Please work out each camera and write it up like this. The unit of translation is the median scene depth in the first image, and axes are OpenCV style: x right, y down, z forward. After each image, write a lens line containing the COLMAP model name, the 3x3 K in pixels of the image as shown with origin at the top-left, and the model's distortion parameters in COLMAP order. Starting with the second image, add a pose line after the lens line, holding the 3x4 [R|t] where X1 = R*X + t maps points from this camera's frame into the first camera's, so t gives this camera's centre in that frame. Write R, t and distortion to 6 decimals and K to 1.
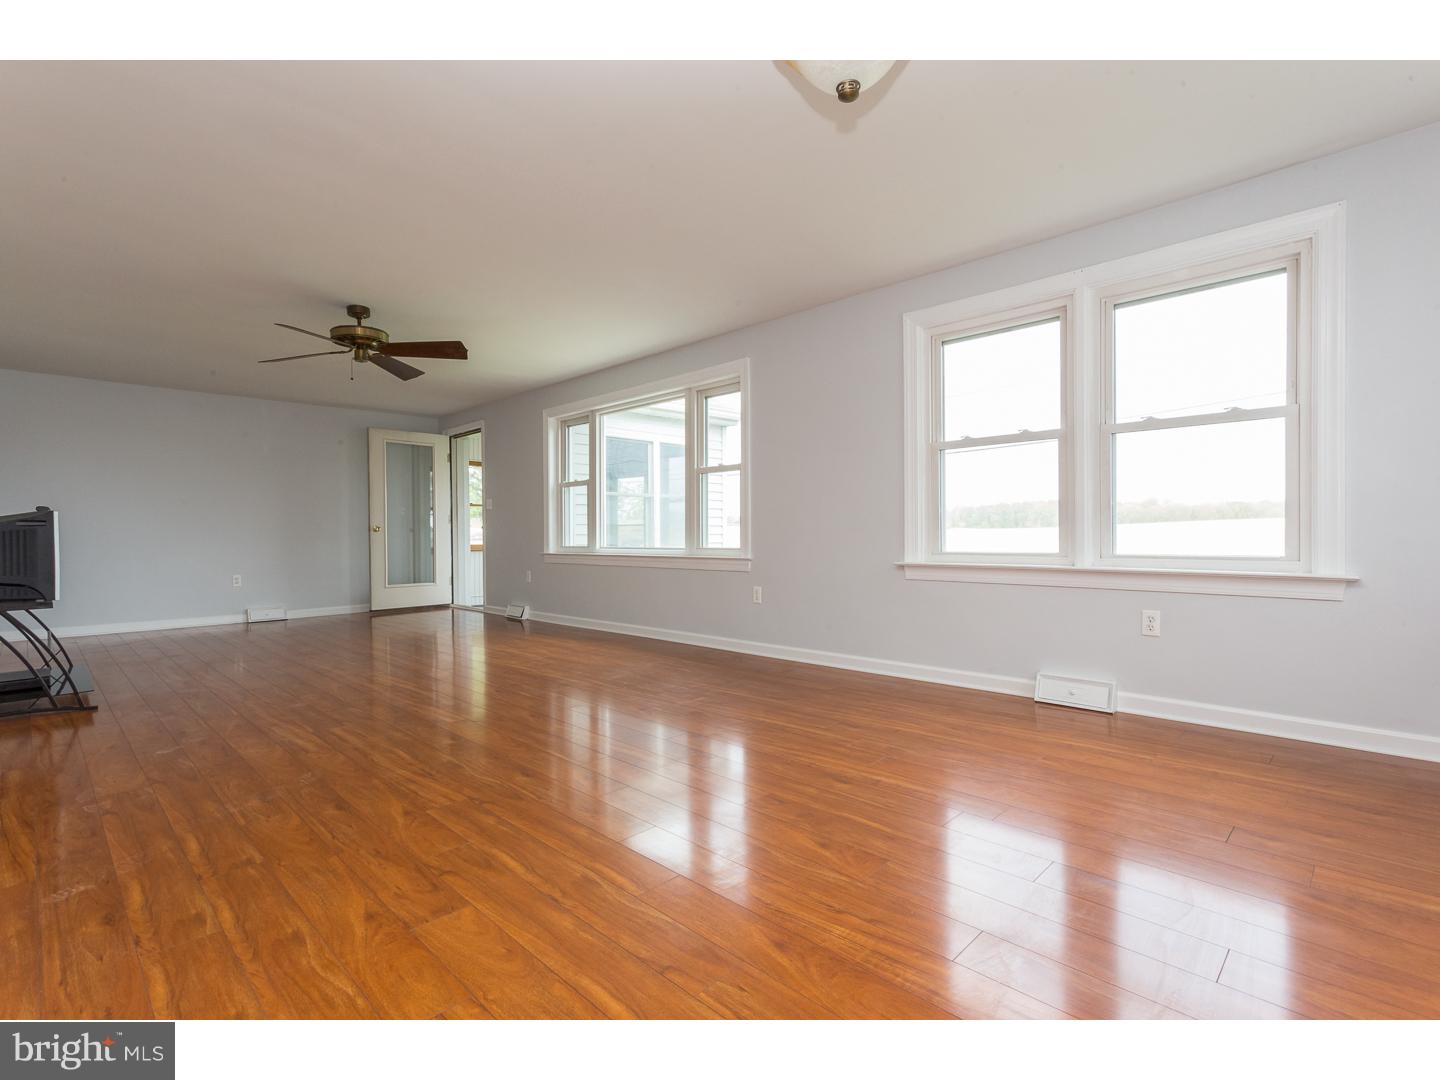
lens RADIAL K [[675.6, 0, 720.0], [0, 675.6, 540.0], [0, 0, 1]] dist [-0.054570, 0.000105]
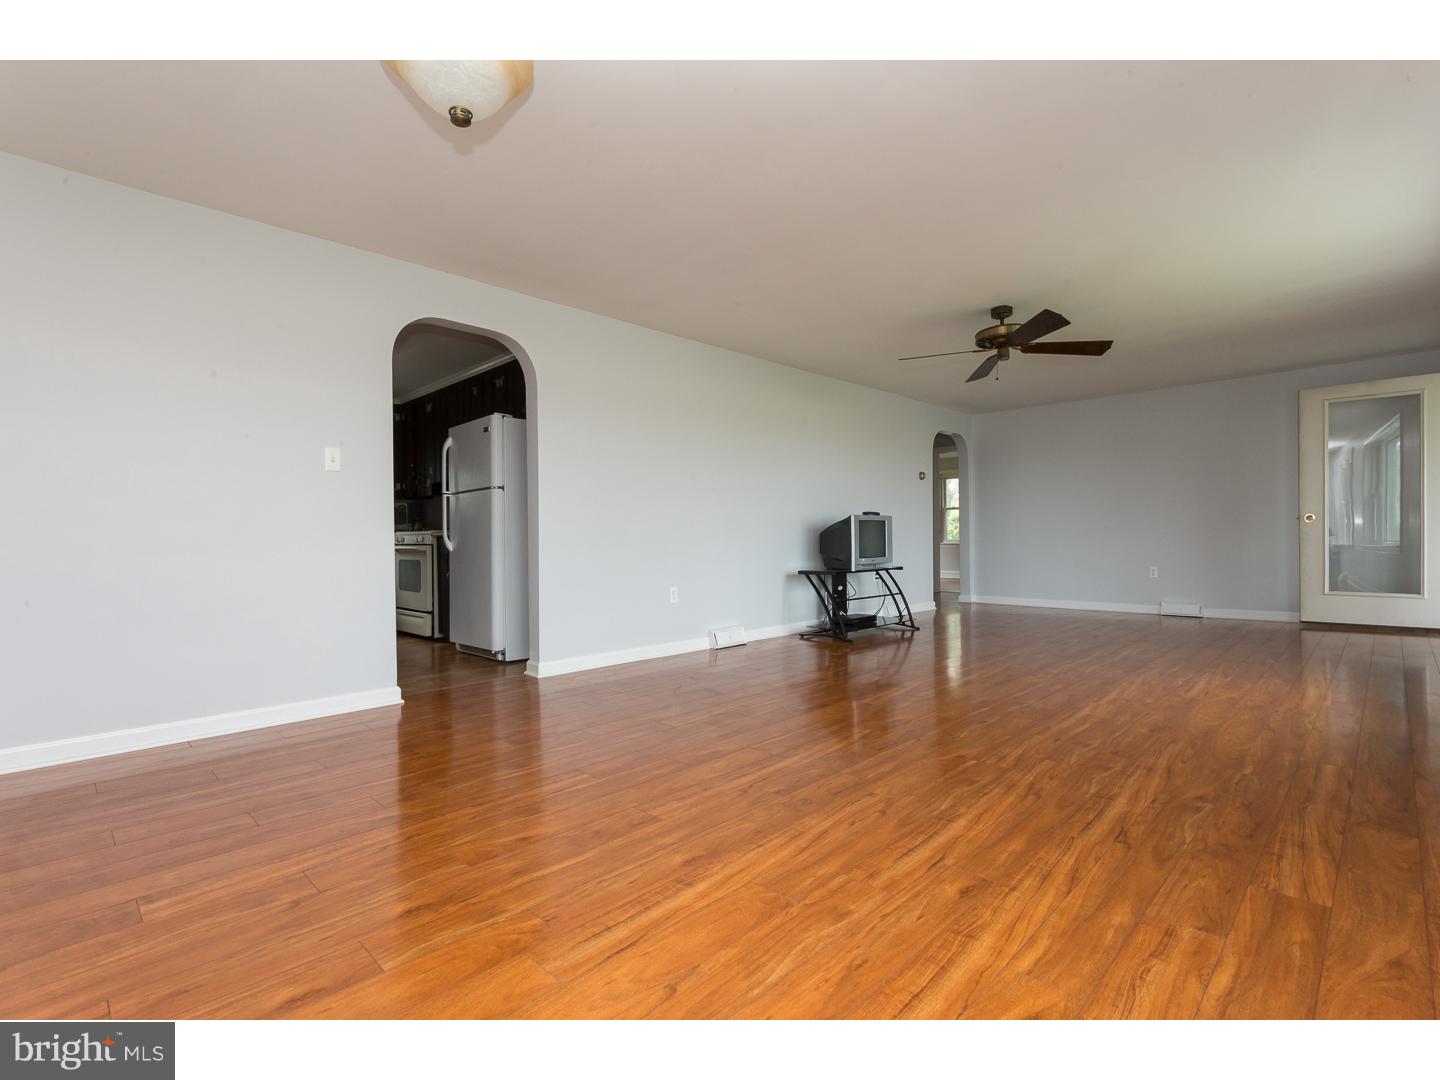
lens RADIAL K [[678.5, 0, 720.0], [0, 678.5, 540.0], [0, 0, 1]] dist [0.004978, 0.001036]
pose [[0.003149, 0.015104, -0.999881, 0.514105], [0.002860, 0.999882, 0.015113, -0.007648], [0.999991, -0.002907, 0.003105, 0.559151]]
